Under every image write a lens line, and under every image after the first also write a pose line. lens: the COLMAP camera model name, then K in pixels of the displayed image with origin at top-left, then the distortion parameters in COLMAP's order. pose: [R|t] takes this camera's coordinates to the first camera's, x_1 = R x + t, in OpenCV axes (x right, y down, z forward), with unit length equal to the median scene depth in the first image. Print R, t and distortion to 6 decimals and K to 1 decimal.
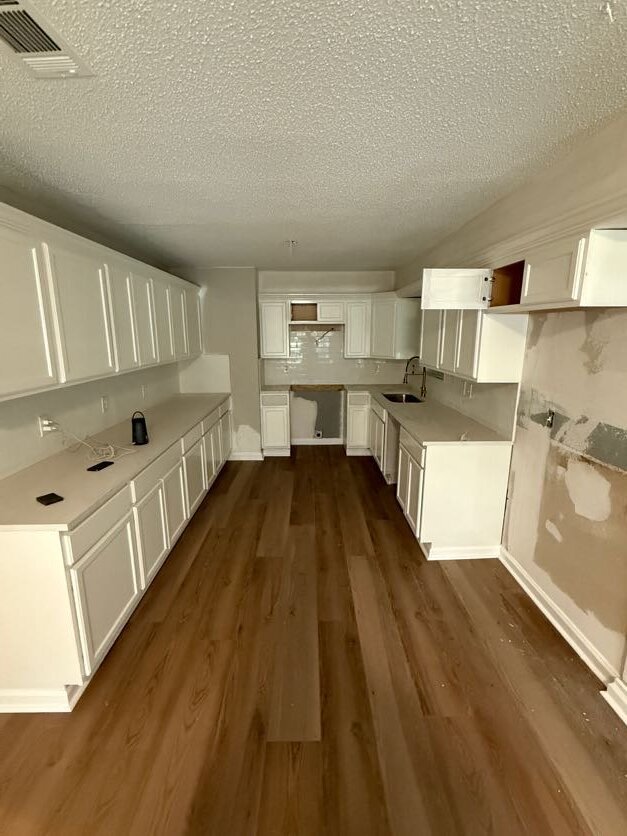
lens RADIAL K [[391.4, 0, 312.8], [0, 391.4, 420.2], [0, 0, 1]] dist [-0.001098, 0.000790]
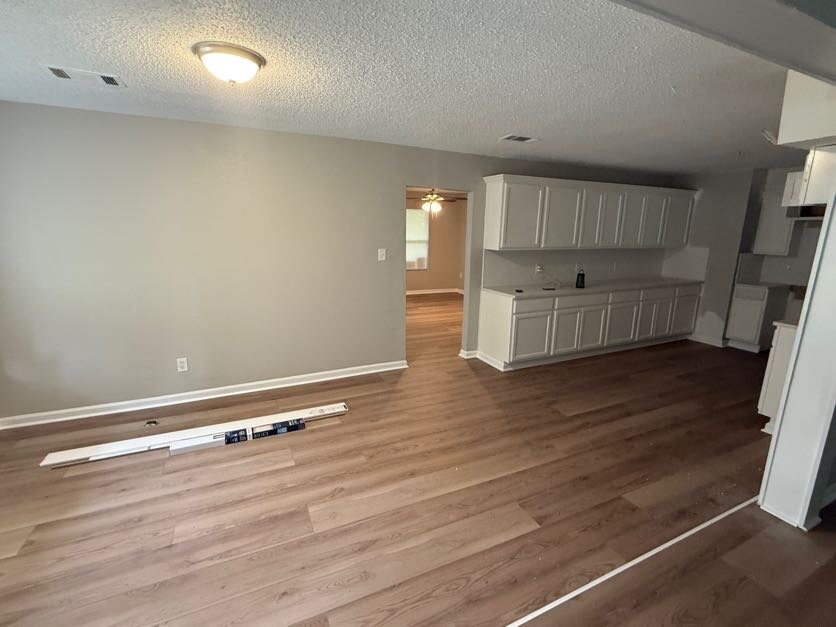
lens RADIAL K [[391.4, 0, 417.9], [0, 391.4, 312.4], [0, 0, 1]] dist [-0.001098, 0.000790]
pose [[0.427095, 0.204447, -0.880790, 0.853584], [-0.215336, 0.969074, 0.120523, 0.114109], [0.878191, 0.138191, 0.457912, -0.460767]]
